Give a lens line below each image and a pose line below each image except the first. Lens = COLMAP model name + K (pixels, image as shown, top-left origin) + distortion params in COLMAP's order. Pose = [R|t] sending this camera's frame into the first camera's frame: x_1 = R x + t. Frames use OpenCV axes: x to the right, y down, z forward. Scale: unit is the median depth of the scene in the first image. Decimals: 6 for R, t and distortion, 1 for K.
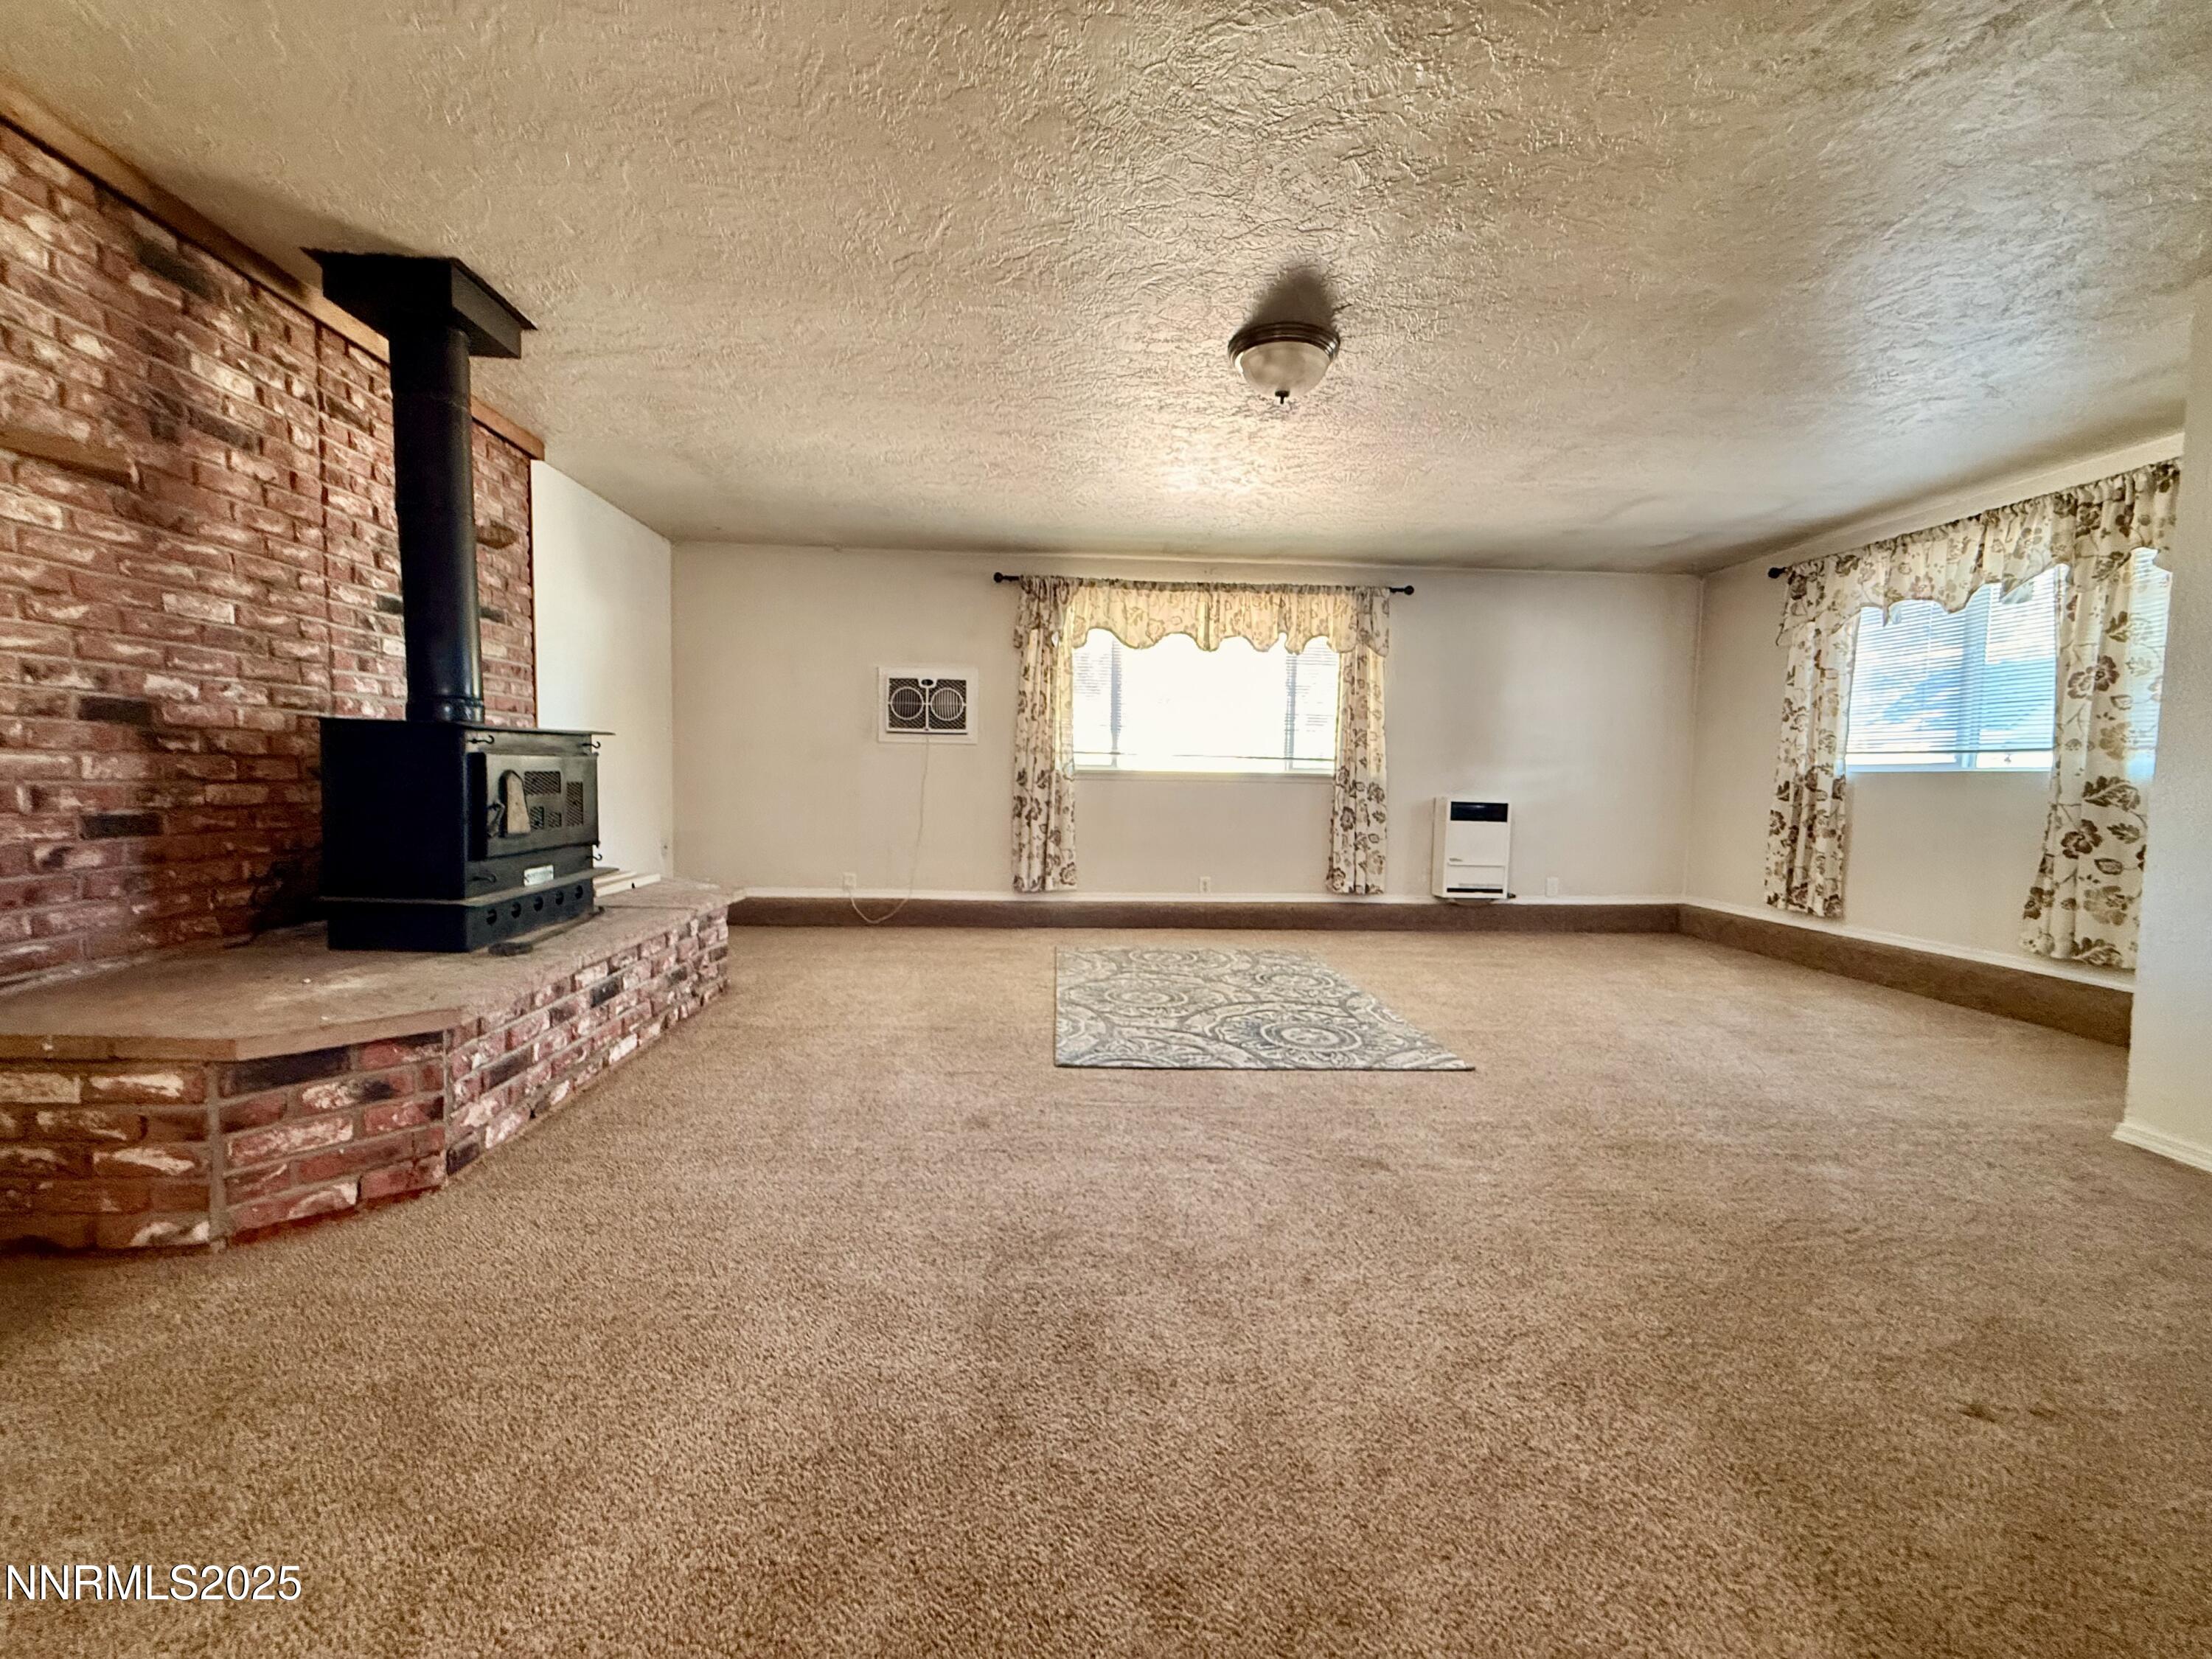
lens RADIAL K [[887.1, 0, 1101.5], [0, 887.1, 828.4], [0, 0, 1]] dist [-0.000767, 0.000073]
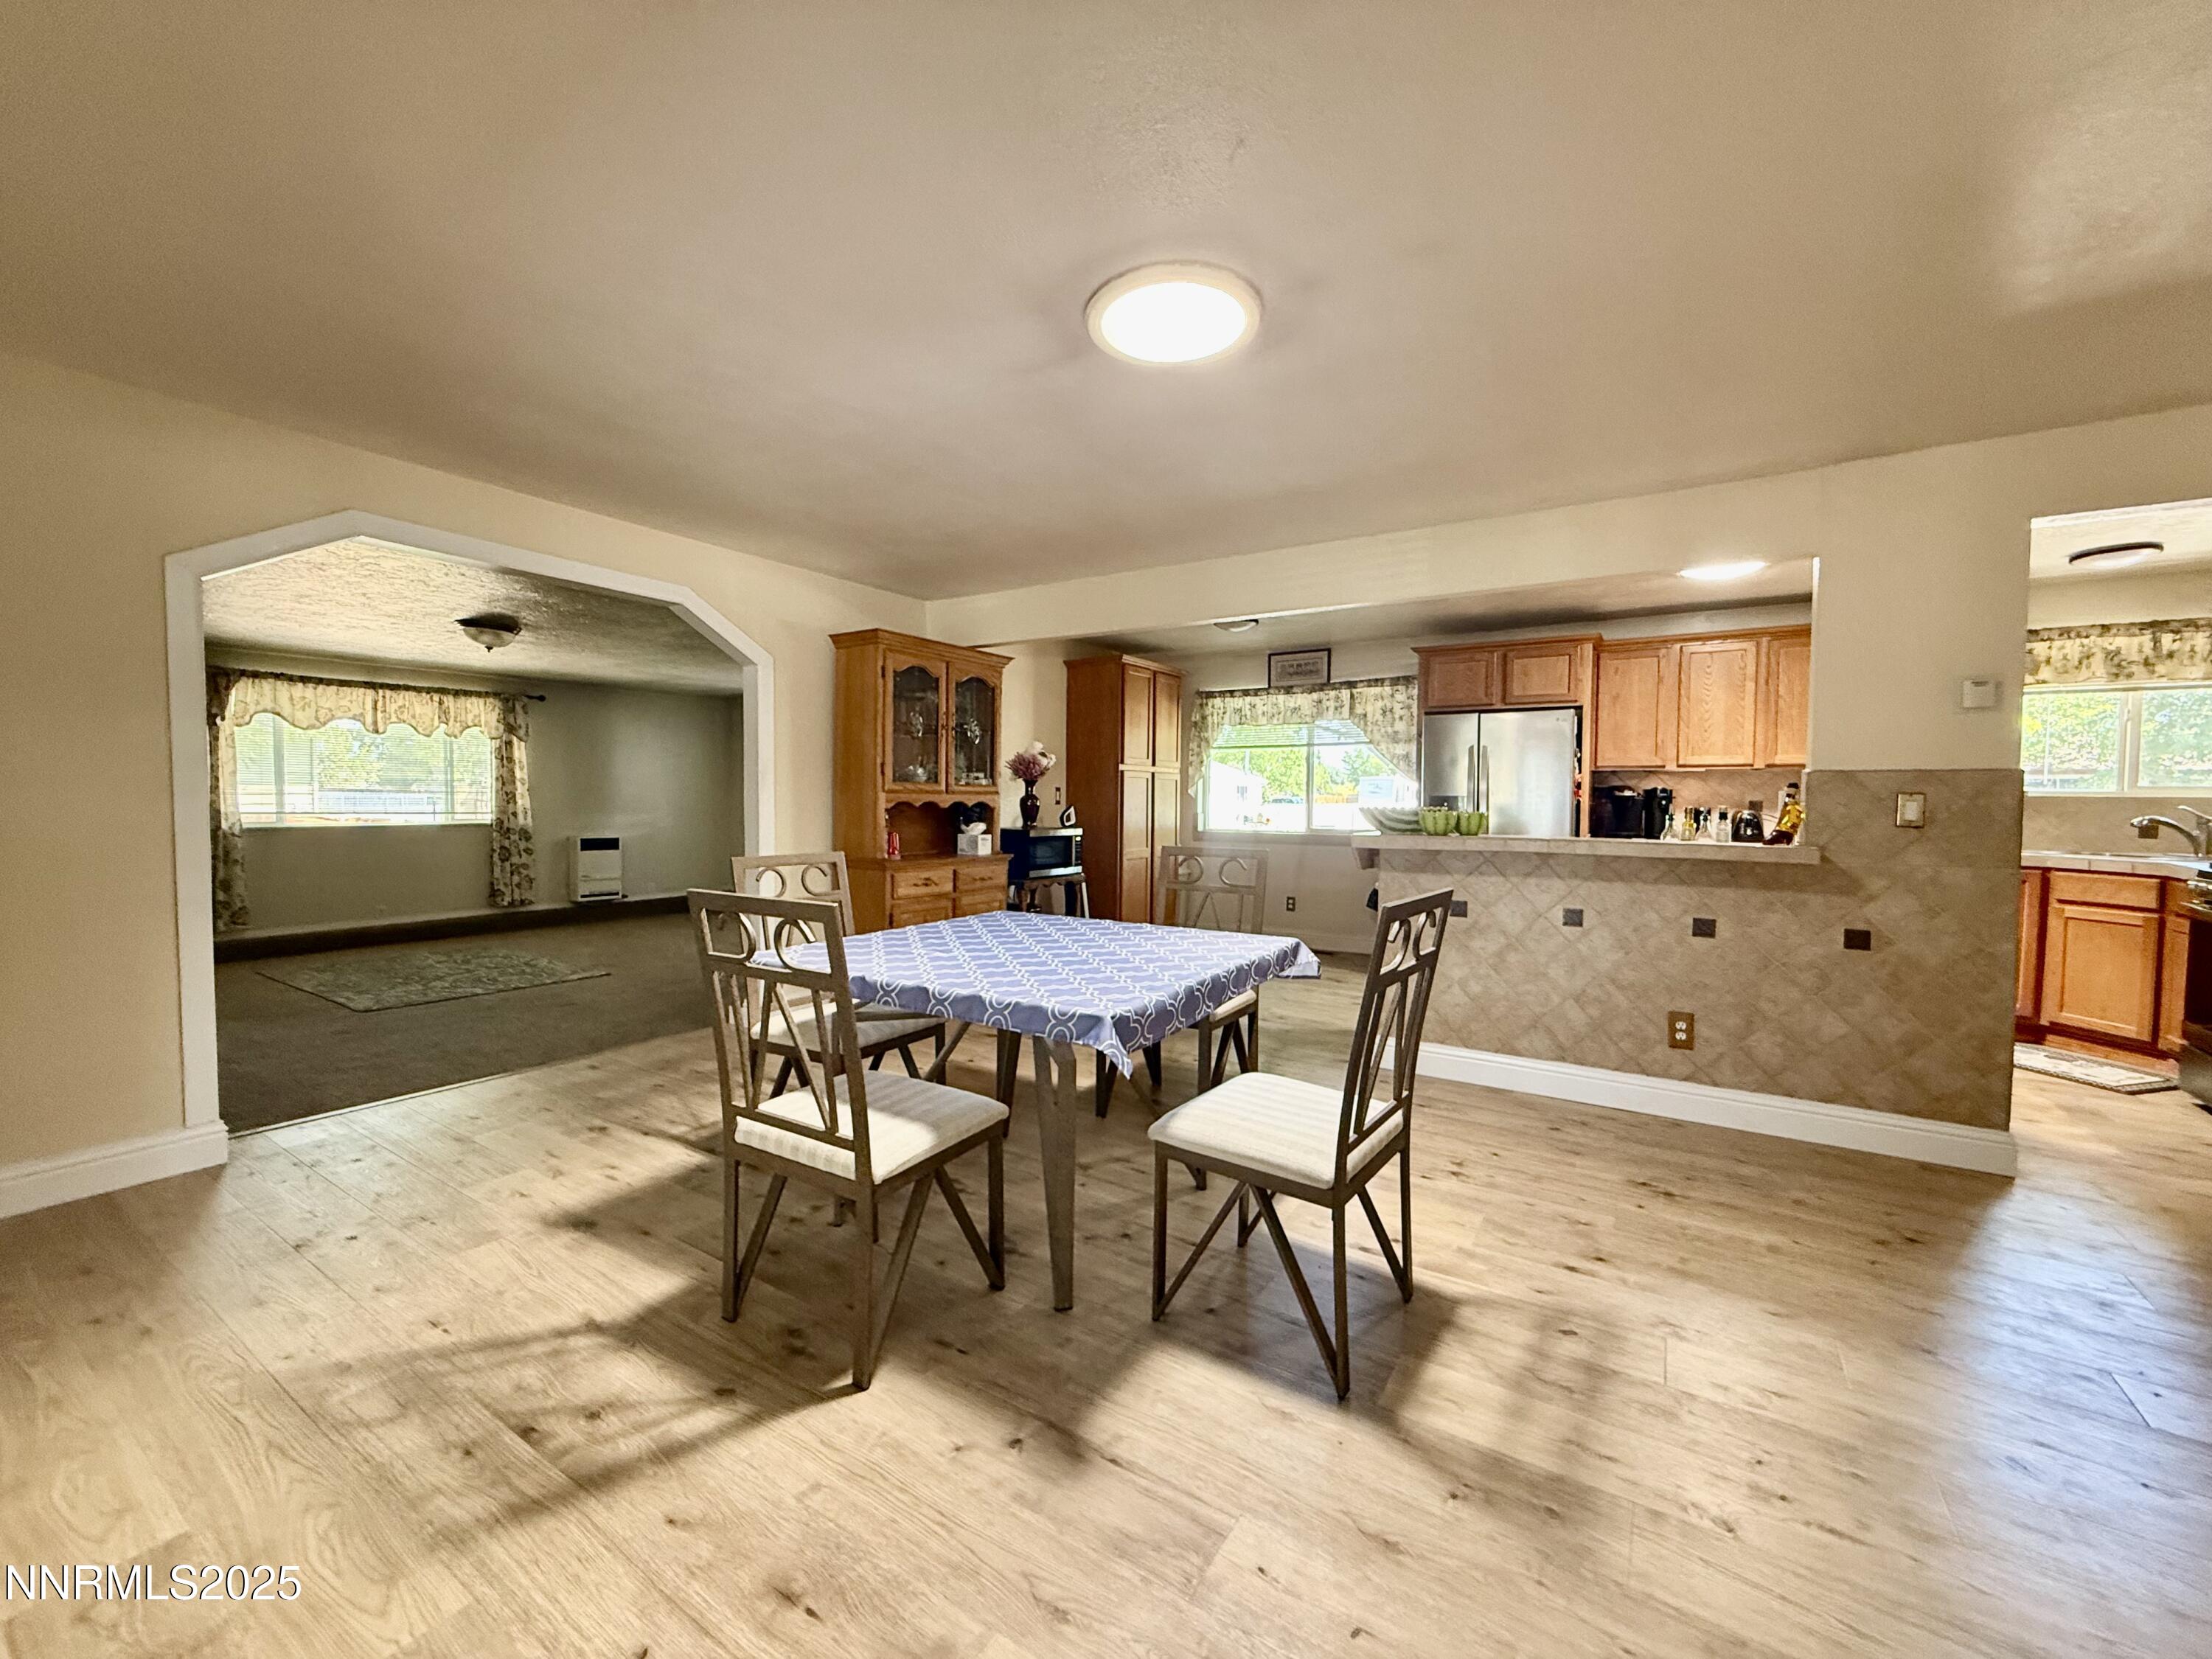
lens RADIAL K [[887.1, 0, 1098.3], [0, 887.1, 831.5], [0, 0, 1]] dist [-0.000767, 0.000073]
pose [[0.600229, -0.044189, 0.798607, -0.304075], [0.051358, 0.998541, 0.016652, -0.022910], [-0.798178, 0.031020, 0.601623, -0.663104]]
